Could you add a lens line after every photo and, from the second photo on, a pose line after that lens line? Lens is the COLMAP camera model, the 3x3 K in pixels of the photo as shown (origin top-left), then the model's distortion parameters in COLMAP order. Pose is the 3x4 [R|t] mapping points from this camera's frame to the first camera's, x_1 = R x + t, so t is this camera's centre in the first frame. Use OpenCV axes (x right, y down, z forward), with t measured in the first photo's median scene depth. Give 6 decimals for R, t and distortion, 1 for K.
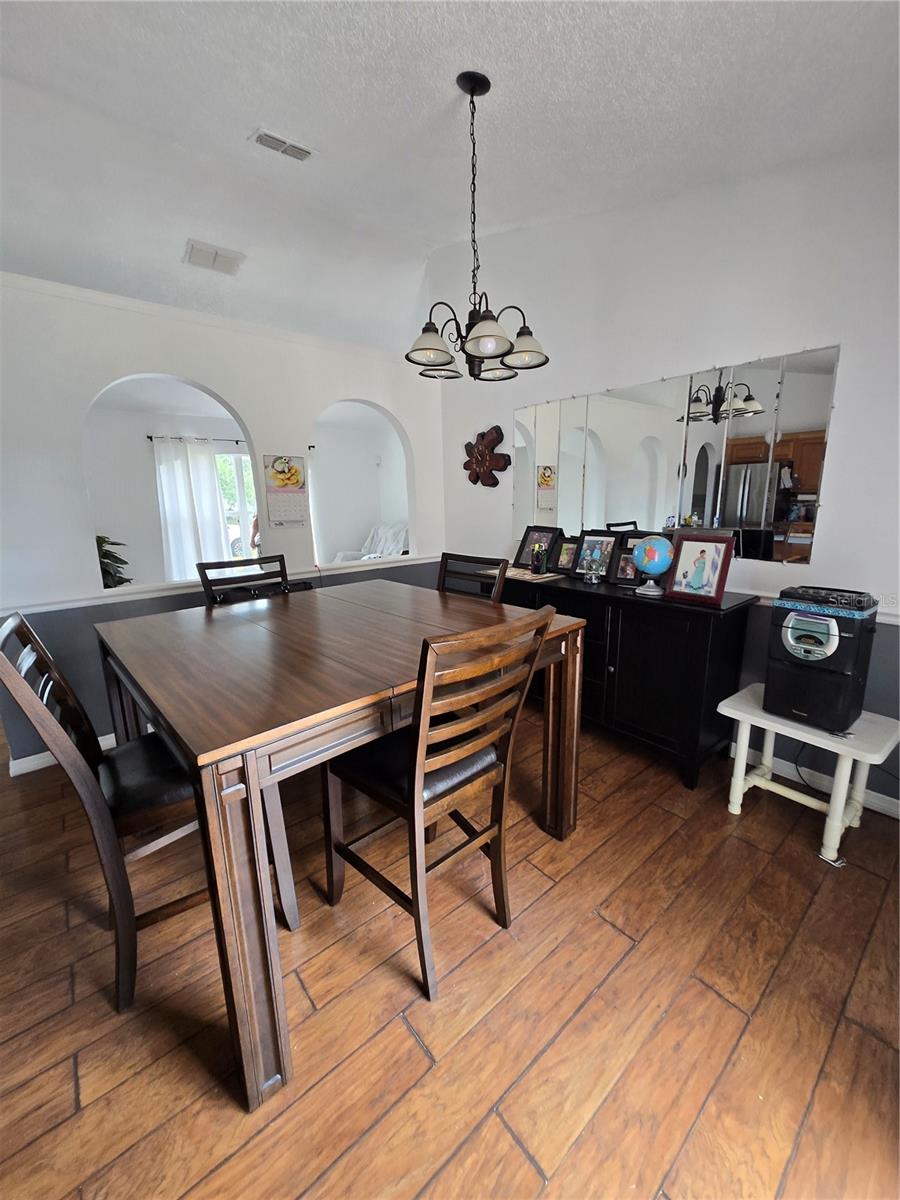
lens RADIAL K [[470.8, 0, 450.1], [0, 470.8, 597.9], [0, 0, 1]] dist [0.000806, -0.000193]
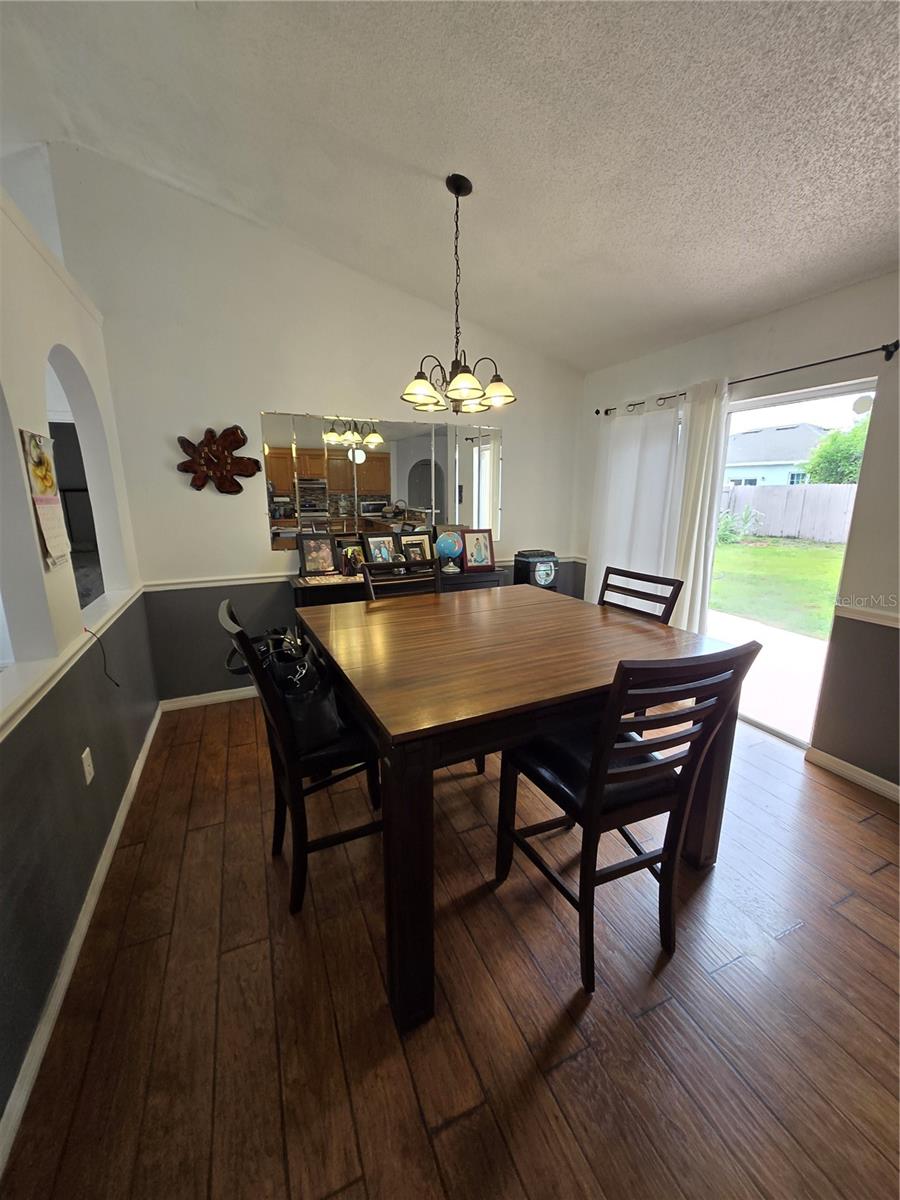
lens RADIAL K [[470.8, 0, 450.1], [0, 470.8, 597.9], [0, 0, 1]] dist [0.000806, -0.000193]
pose [[0.289866, -0.217410, 0.932047, -0.992396], [0.191428, 0.967348, 0.166110, -0.179628], [-0.937728, 0.130270, 0.322020, 0.558902]]
